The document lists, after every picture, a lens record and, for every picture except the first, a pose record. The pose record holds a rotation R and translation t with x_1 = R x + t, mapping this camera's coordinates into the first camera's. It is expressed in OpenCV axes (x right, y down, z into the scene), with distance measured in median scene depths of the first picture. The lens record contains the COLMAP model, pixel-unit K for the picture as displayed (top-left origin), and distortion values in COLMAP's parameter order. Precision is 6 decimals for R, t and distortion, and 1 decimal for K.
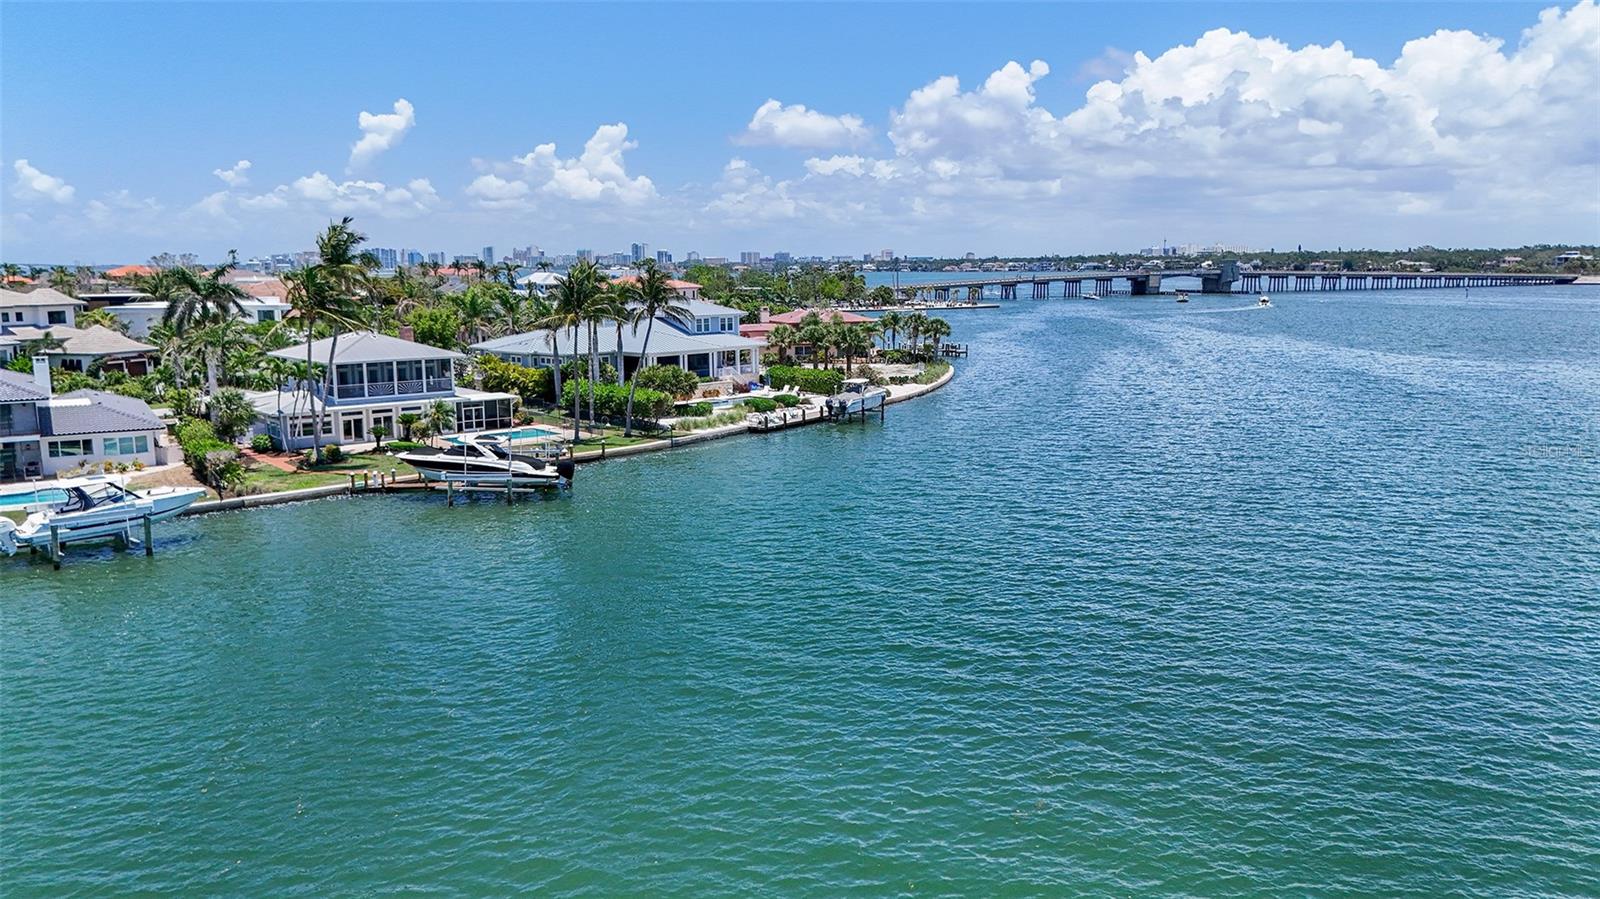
lens RADIAL K [[1192.1, 0, 800.0], [0, 1192.1, 449.5], [0, 0, 1]] dist [0.085686, -0.102636]
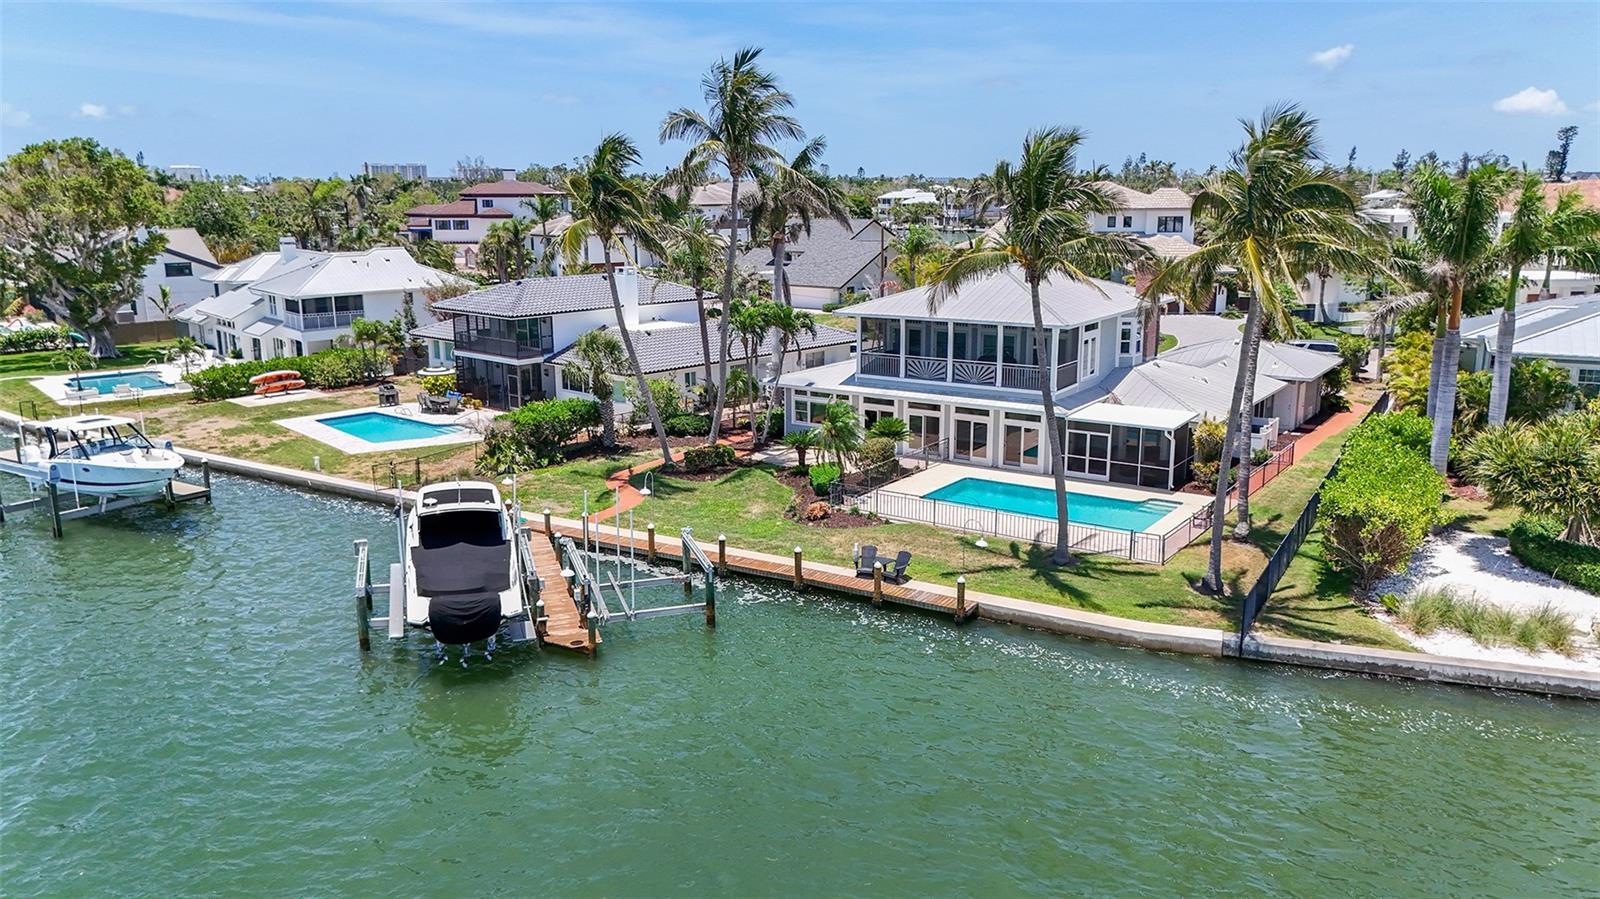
lens RADIAL K [[1192.1, 0, 800.0], [0, 1192.1, 449.5], [0, 0, 1]] dist [0.085686, -0.102636]
pose [[0.264816, 0.215574, -0.939894, 0.161558], [-0.142453, 0.972743, 0.182972, -0.100103], [0.953719, 0.085437, 0.288307, 0.731341]]
